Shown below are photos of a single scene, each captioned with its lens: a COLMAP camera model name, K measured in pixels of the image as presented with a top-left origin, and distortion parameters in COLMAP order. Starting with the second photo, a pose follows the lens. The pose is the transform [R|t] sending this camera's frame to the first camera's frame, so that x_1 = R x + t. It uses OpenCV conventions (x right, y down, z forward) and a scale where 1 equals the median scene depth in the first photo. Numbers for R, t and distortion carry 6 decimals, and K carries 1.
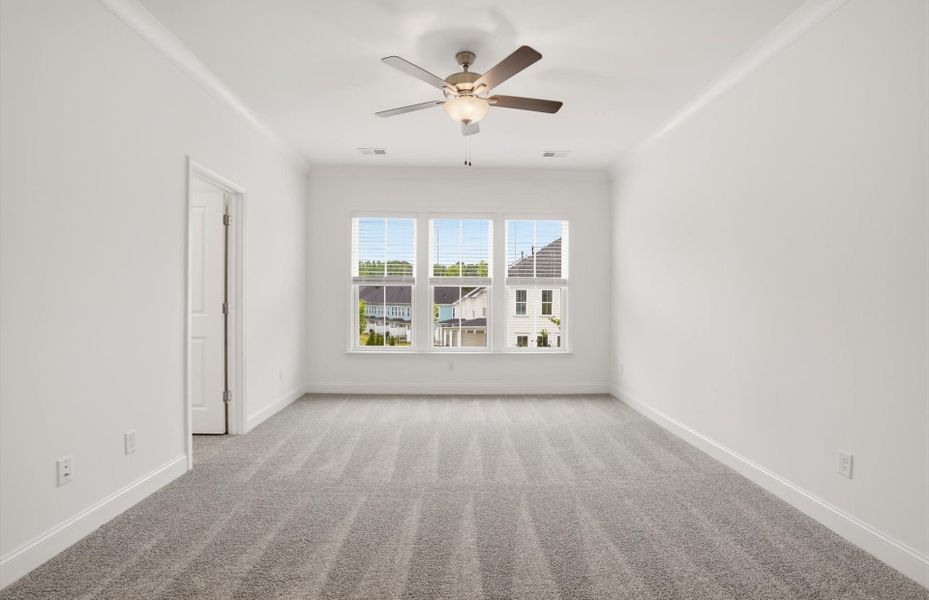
lens RADIAL K [[427.9, 0, 468.2], [0, 427.9, 297.4], [0, 0, 1]] dist [-0.028730, 0.002639]
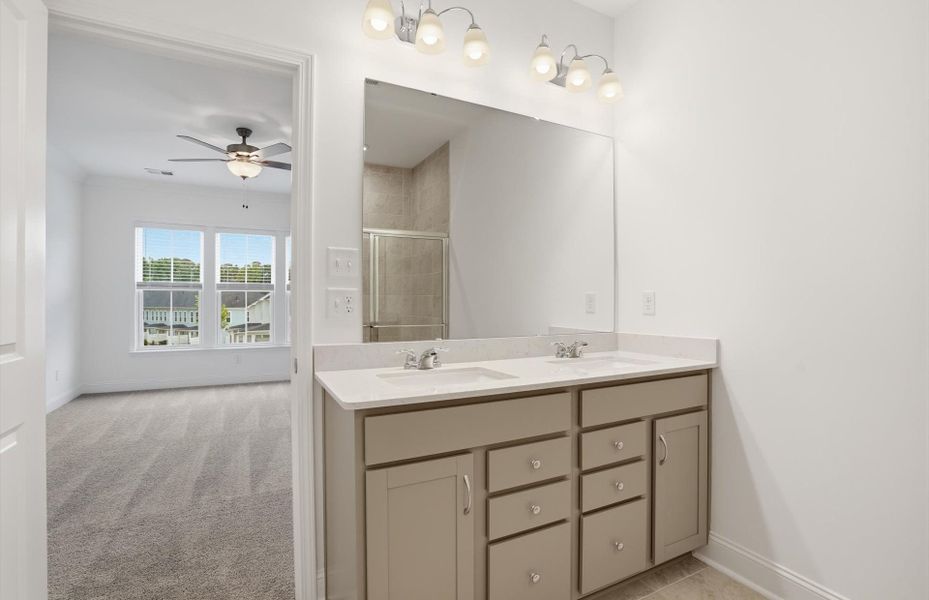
lens RADIAL K [[427.9, 0, 461.8], [0, 427.9, 301.1], [0, 0, 1]] dist [-0.028730, 0.002639]
pose [[0.908997, -0.003823, 0.416785, 0.036915], [0.002996, 0.999992, 0.002639, -0.000620], [-0.416792, -0.001150, 0.909001, -0.338701]]
